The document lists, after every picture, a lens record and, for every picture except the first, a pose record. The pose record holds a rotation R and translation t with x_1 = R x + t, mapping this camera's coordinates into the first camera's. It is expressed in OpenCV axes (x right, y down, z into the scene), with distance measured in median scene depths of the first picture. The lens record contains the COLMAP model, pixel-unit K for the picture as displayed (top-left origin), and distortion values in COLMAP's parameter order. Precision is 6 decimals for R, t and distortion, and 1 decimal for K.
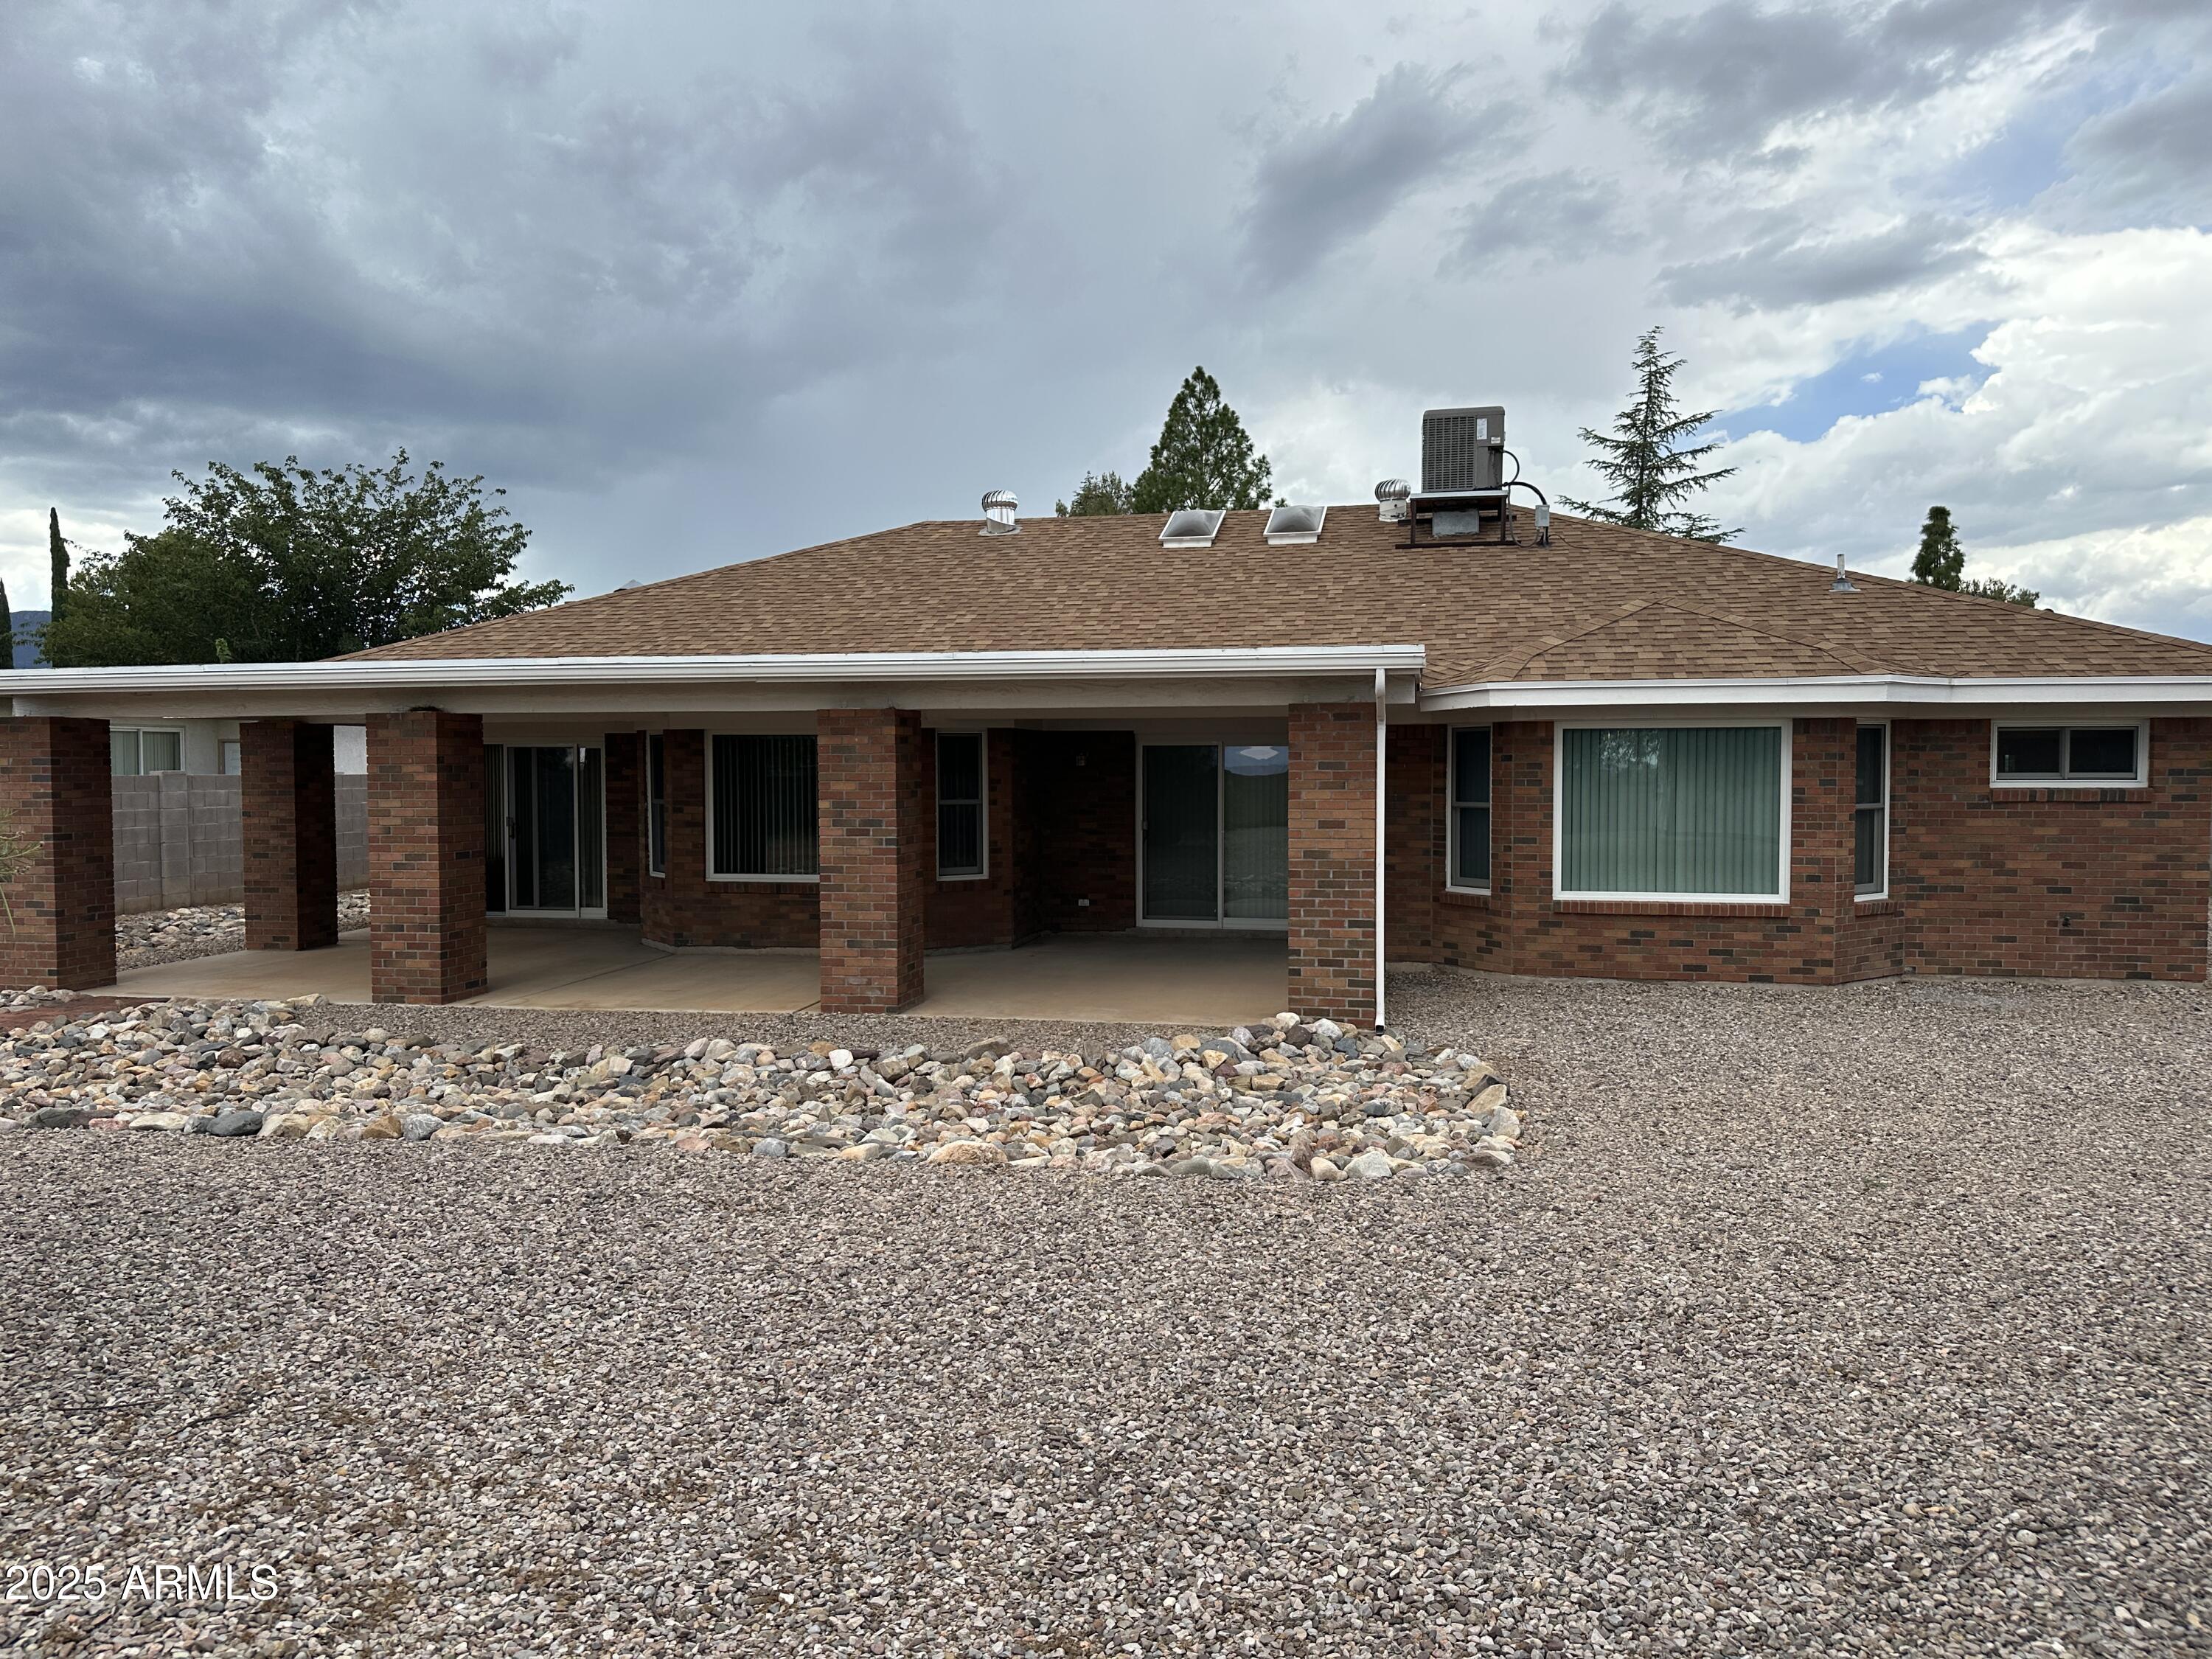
lens RADIAL K [[1529.3, 0, 1113.2], [0, 1529.3, 827.1], [0, 0, 1]] dist [0.026311, -0.030327]
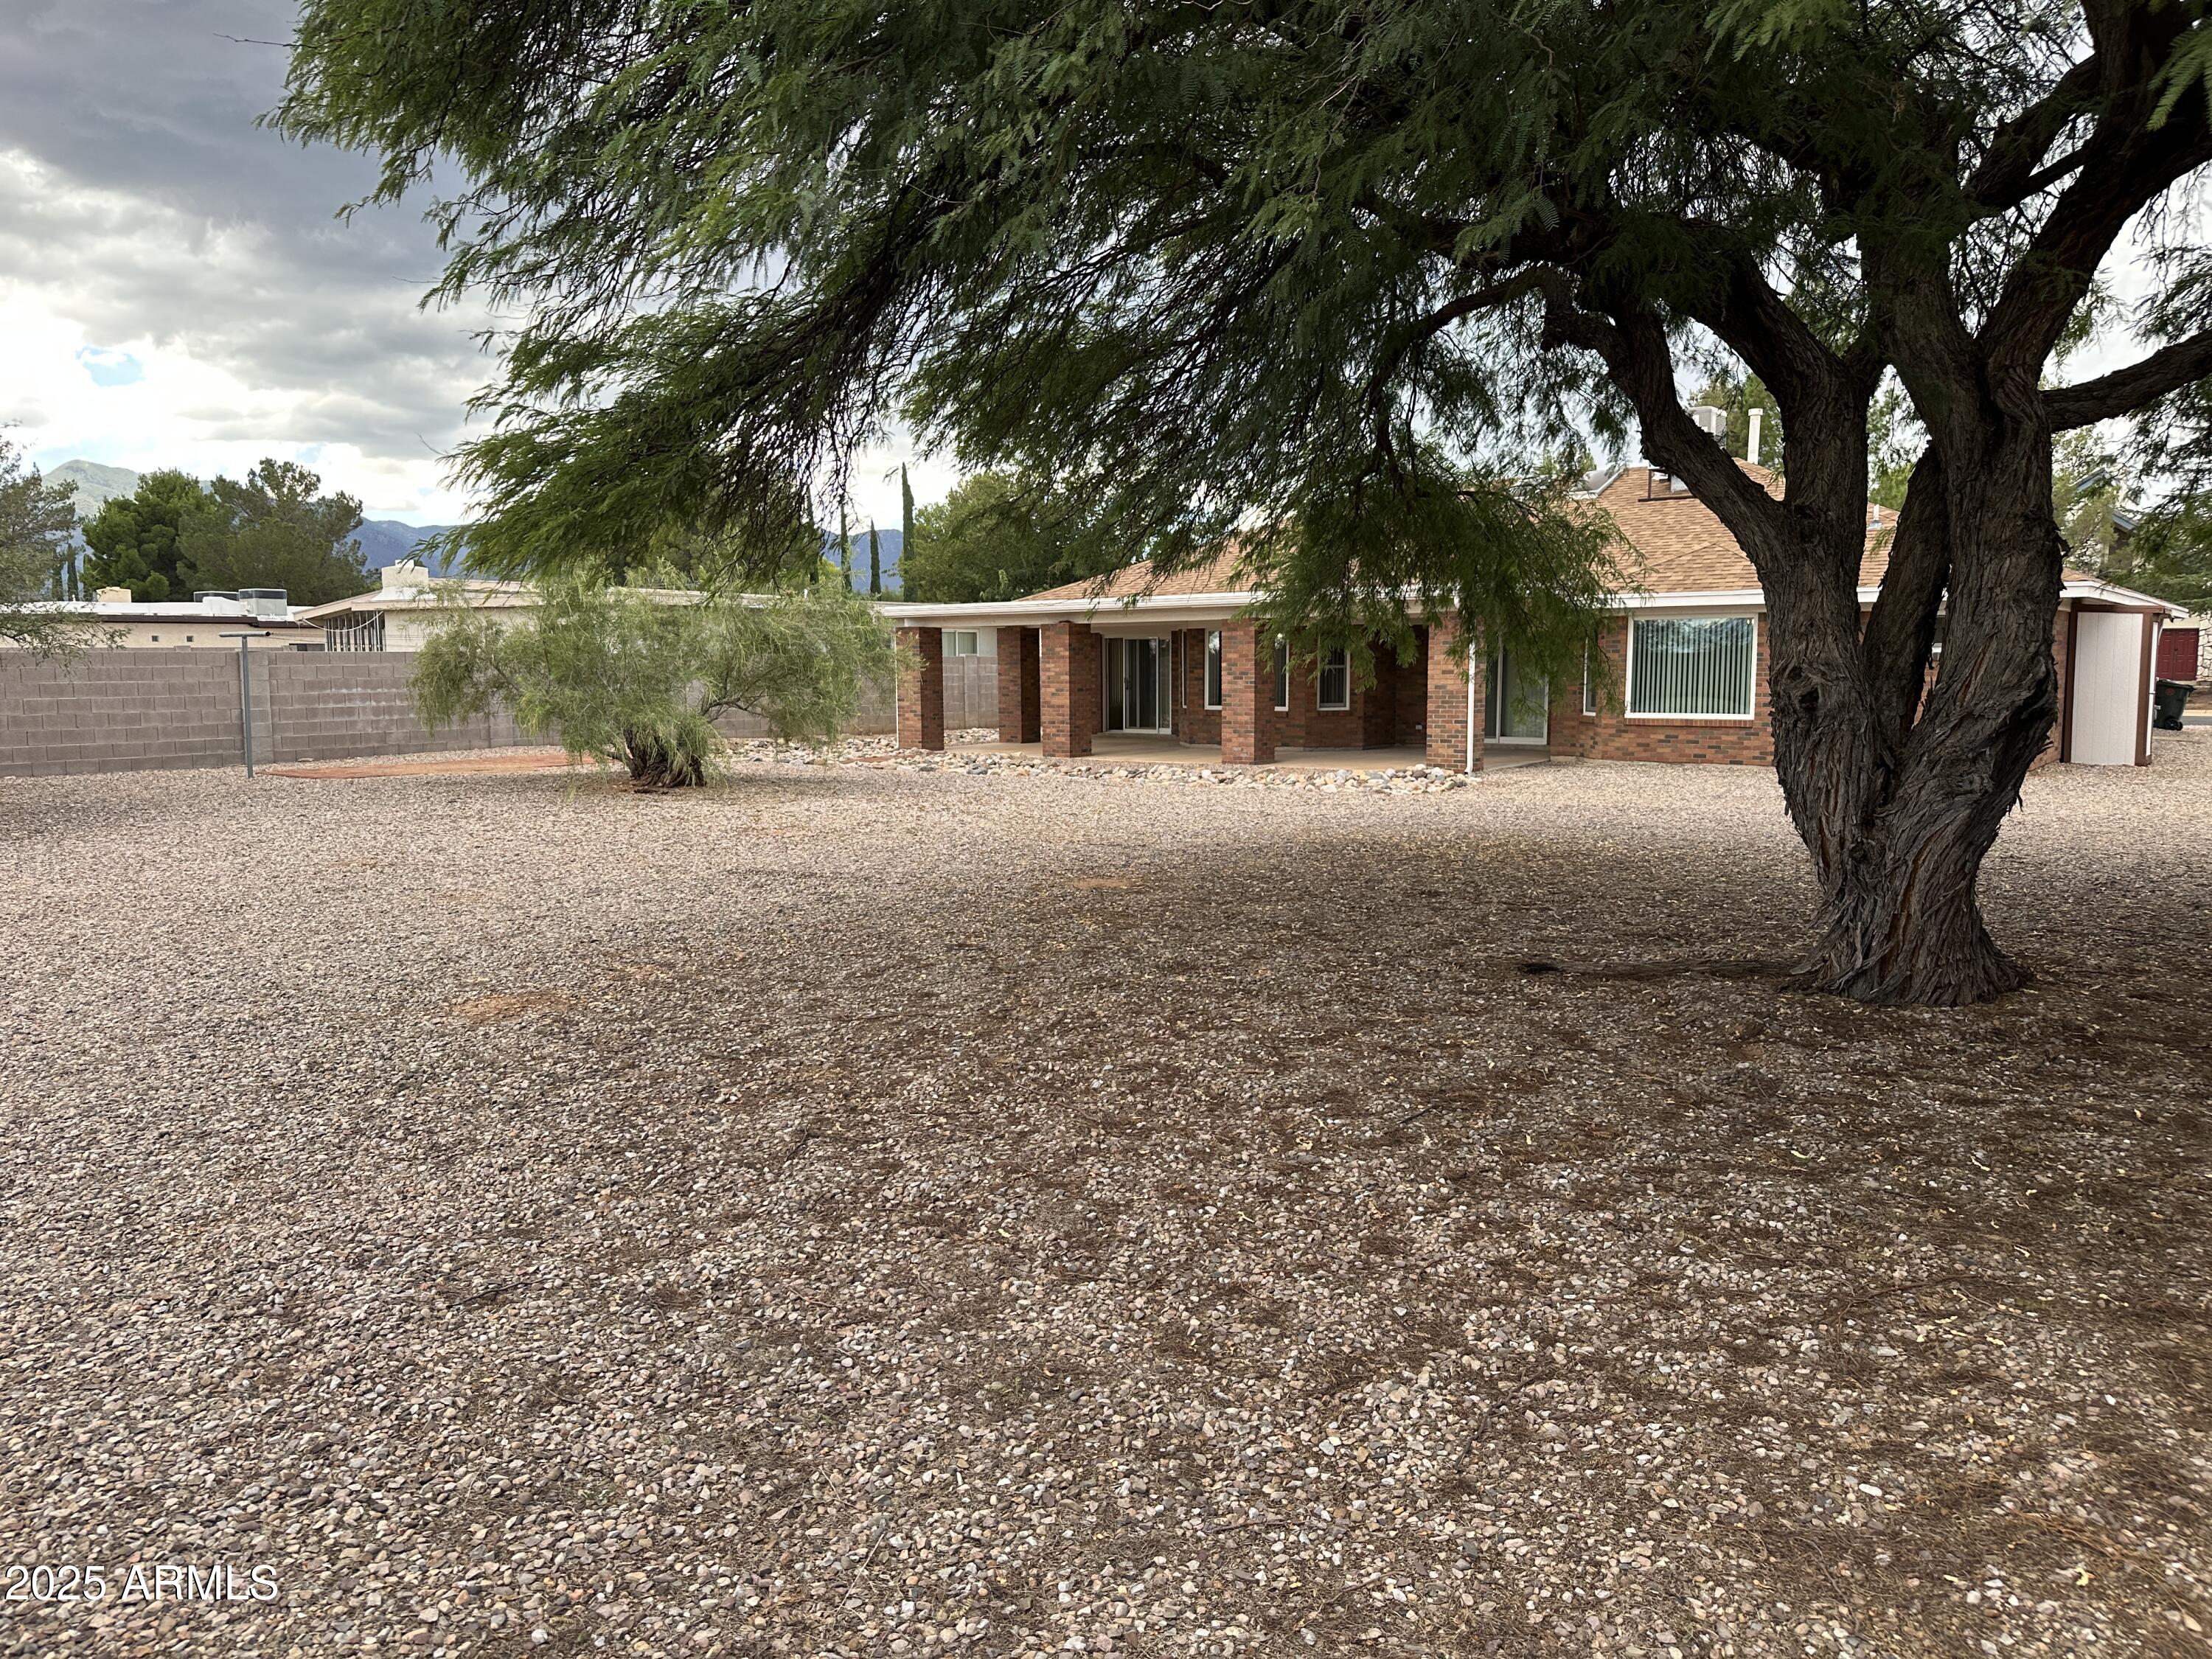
lens RADIAL K [[1529.3, 0, 1105.8], [0, 1529.3, 831.2], [0, 0, 1]] dist [0.026311, -0.030327]
pose [[0.891358, 0.044990, -0.451062, 0.515597], [-0.012663, 0.997146, 0.074434, 0.049958], [0.453123, -0.060636, 0.889383, -0.795431]]
